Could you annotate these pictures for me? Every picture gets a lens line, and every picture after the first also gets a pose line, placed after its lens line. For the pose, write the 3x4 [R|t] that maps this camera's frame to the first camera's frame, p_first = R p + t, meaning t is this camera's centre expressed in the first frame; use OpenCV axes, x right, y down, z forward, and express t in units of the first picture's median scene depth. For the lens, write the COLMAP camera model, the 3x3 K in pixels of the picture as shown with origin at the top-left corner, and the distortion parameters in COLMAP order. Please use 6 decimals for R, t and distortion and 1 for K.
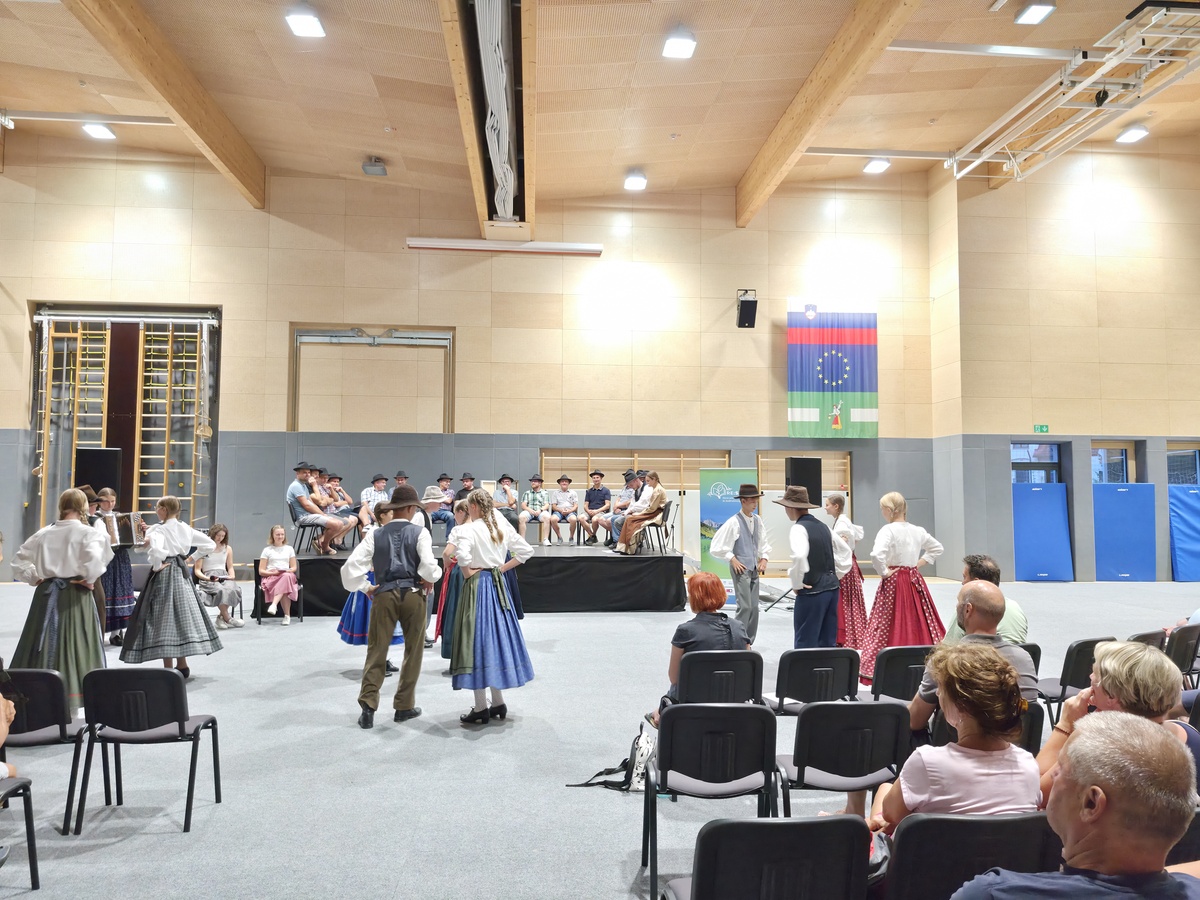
lens RADIAL K [[820.9, 0, 608.7], [0, 820.9, 447.0], [0, 0, 1]] dist [0.099239, -0.125280]
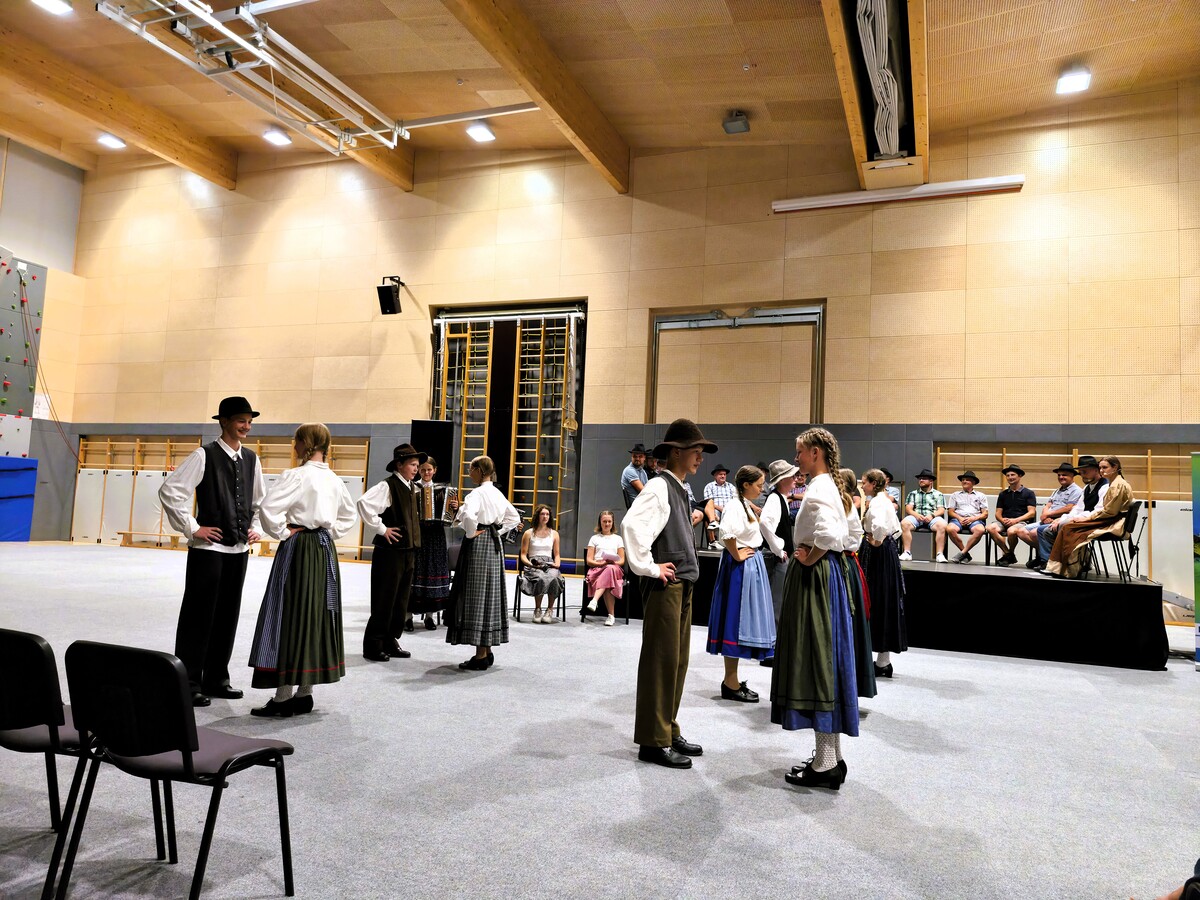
lens RADIAL K [[820.9, 0, 608.7], [0, 820.9, 447.0], [0, 0, 1]] dist [0.099239, -0.125280]
pose [[0.891543, -0.000802, -0.452936, -0.000216], [-0.012088, 0.999600, -0.025563, 0.032270], [0.452775, 0.028266, 0.891177, 0.149054]]
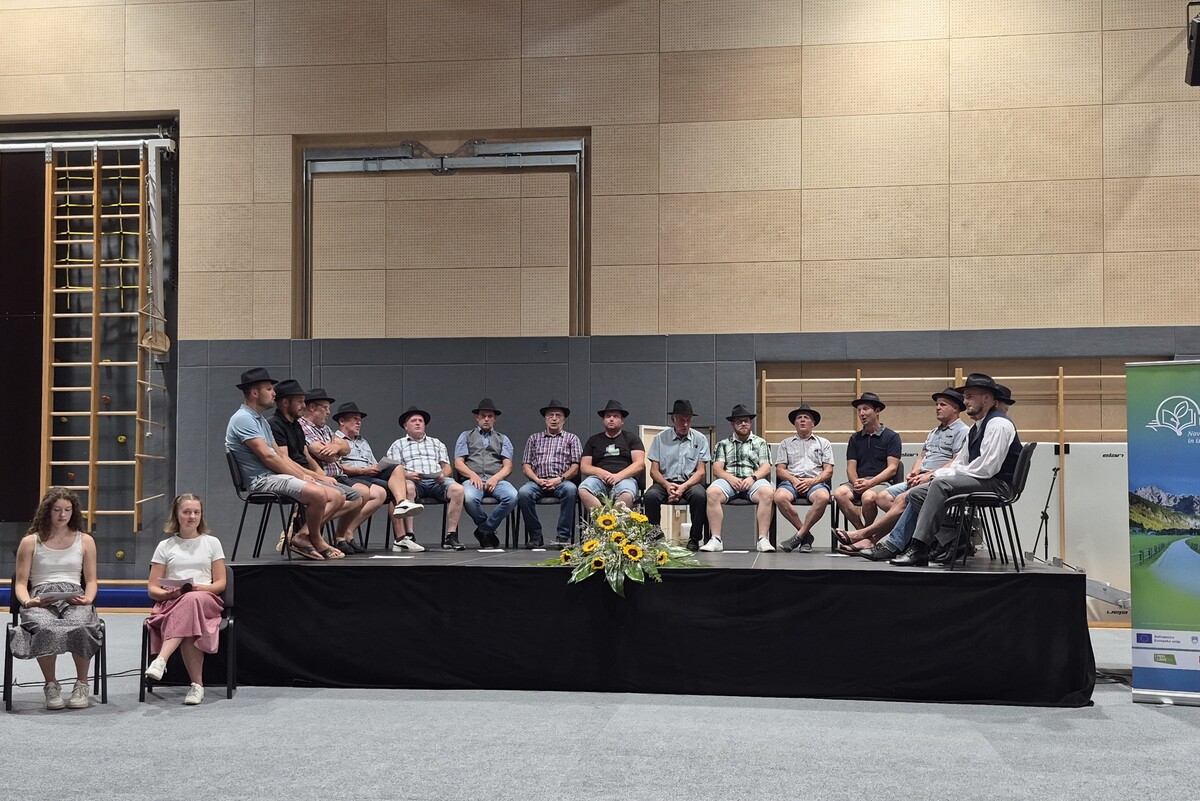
lens RADIAL K [[1283.5, 0, 603.3], [0, 1283.5, 438.4], [0, 0, 1]] dist [0.218368, -0.478660]
pose [[0.973965, -0.010387, -0.226462, 0.002882], [0.014285, 0.999777, 0.015583, 0.036376], [0.226249, -0.018412, 0.973895, 0.217756]]
